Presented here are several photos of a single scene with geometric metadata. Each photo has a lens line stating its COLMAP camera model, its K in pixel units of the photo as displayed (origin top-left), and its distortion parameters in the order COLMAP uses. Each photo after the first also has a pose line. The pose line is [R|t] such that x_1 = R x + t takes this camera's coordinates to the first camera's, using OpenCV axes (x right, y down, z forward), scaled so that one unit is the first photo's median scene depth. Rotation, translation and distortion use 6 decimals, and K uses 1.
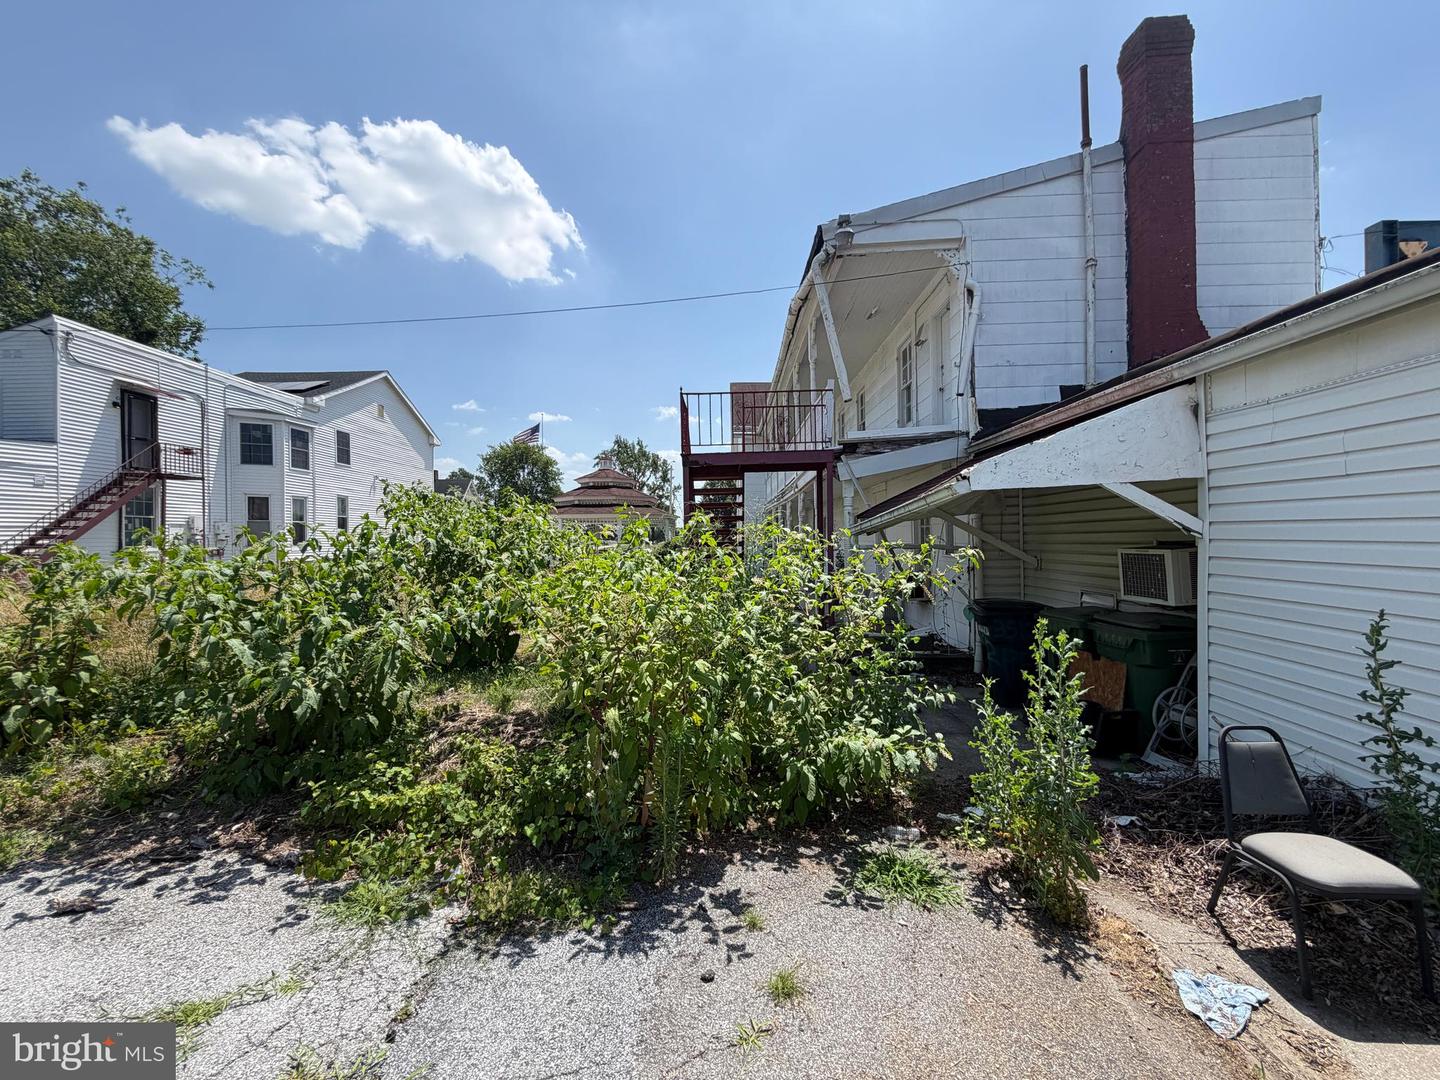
lens RADIAL K [[572.6, 0, 717.5], [0, 572.6, 541.2], [0, 0, 1]] dist [0.002152, 0.000617]
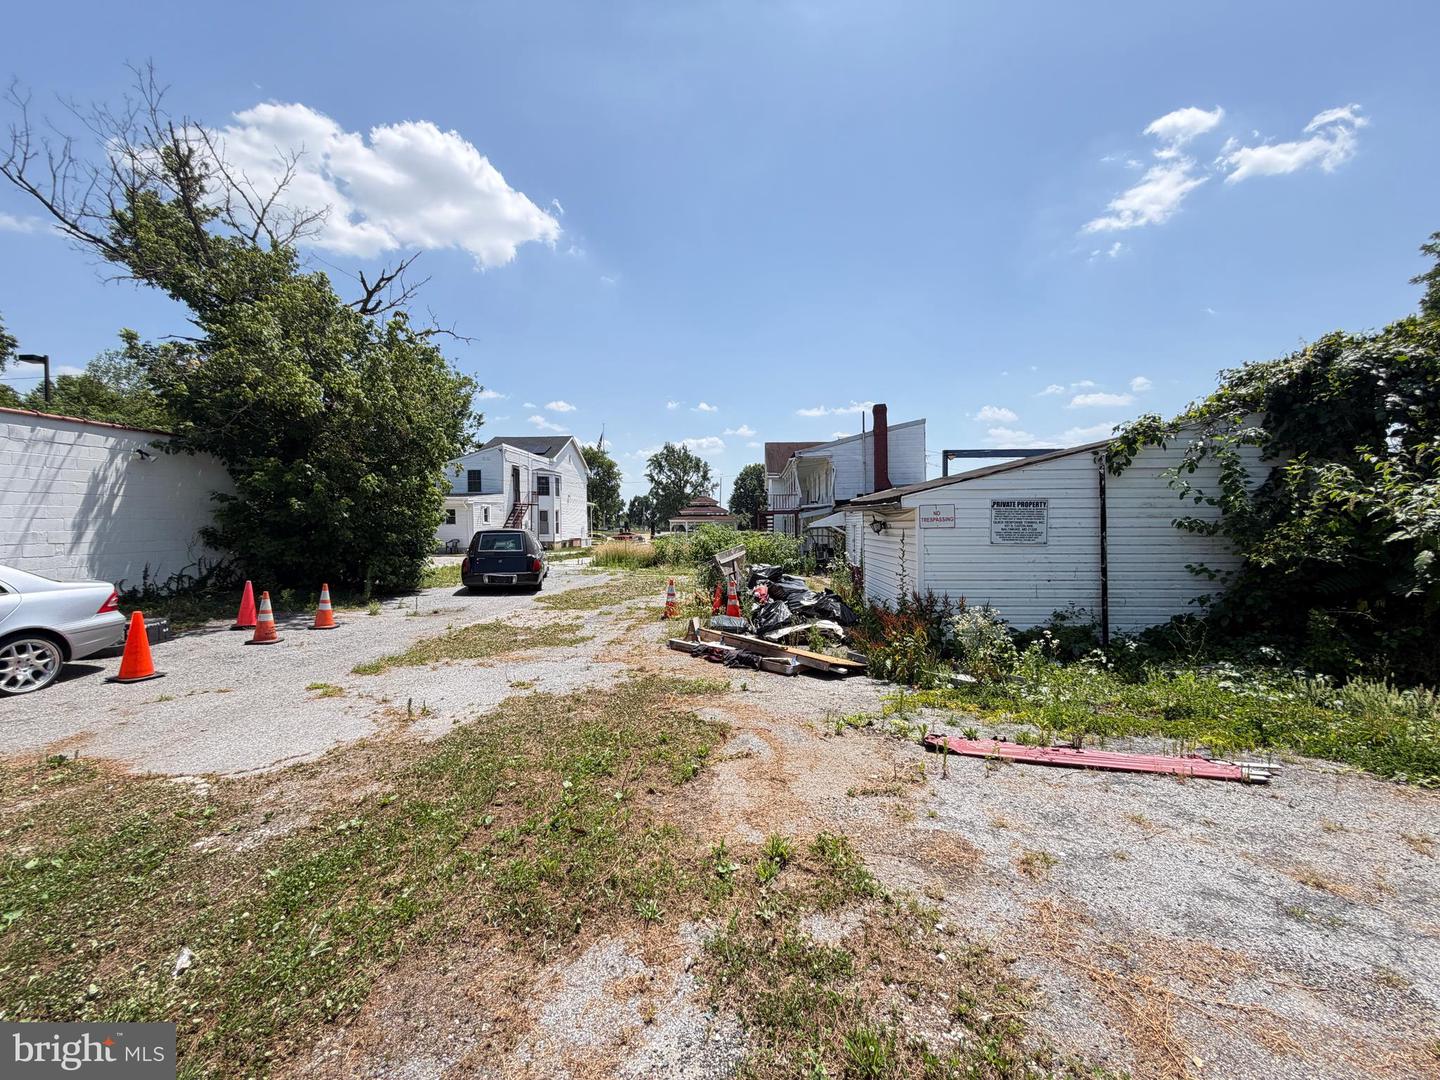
lens RADIAL K [[572.6, 0, 717.5], [0, 572.6, 541.2], [0, 0, 1]] dist [0.002152, 0.000617]
pose [[0.998973, 0.004436, -0.045089, -0.012063], [-0.003429, 0.999743, 0.022397, -0.002752], [0.045177, -0.022220, 0.998732, -0.213259]]
